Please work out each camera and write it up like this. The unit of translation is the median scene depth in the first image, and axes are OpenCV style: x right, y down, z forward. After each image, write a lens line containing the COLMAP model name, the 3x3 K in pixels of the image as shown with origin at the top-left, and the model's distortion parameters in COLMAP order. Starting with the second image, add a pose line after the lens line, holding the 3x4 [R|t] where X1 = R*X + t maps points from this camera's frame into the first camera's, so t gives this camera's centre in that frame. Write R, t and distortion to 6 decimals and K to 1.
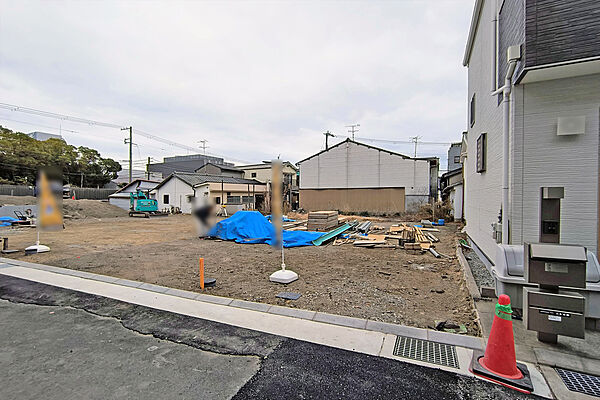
lens RADIAL K [[273.7, 0, 300.0], [0, 273.7, 202.8], [0, 0, 1]] dist [-0.003443, 0.001663]
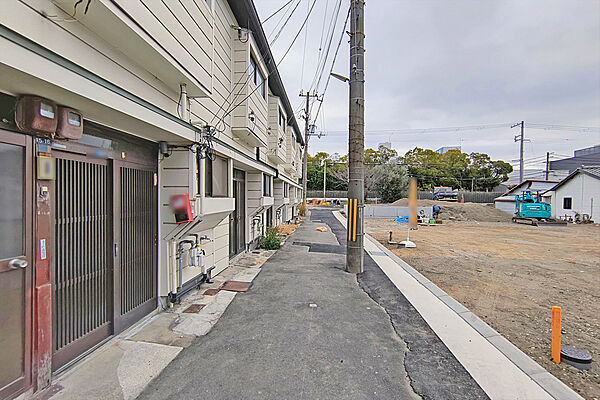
lens RADIAL K [[273.7, 0, 300.2], [0, 273.7, 204.1], [0, 0, 1]] dist [-0.003443, 0.001663]
pose [[0.314923, 0.013939, -0.949015, 0.001241], [-0.022026, 0.999730, 0.007375, -0.000560], [0.948862, 0.018580, 0.315145, 0.186729]]
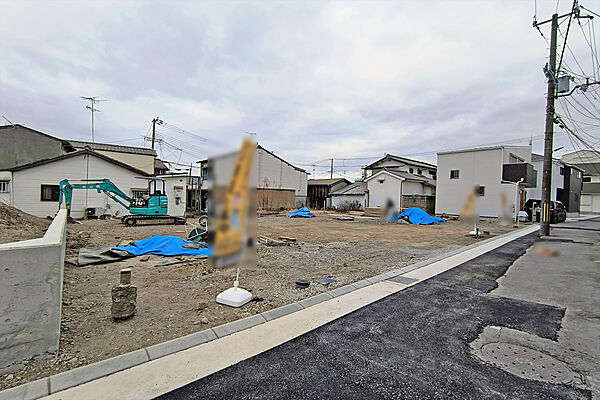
lens RADIAL K [[273.7, 0, 302.0], [0, 273.7, 203.7], [0, 0, 1]] dist [-0.003443, 0.001663]
pose [[0.406636, -0.007460, 0.913560, -2.809074], [-0.010748, 0.999858, 0.012948, -0.016852], [-0.913527, -0.015084, 0.406499, 1.249391]]
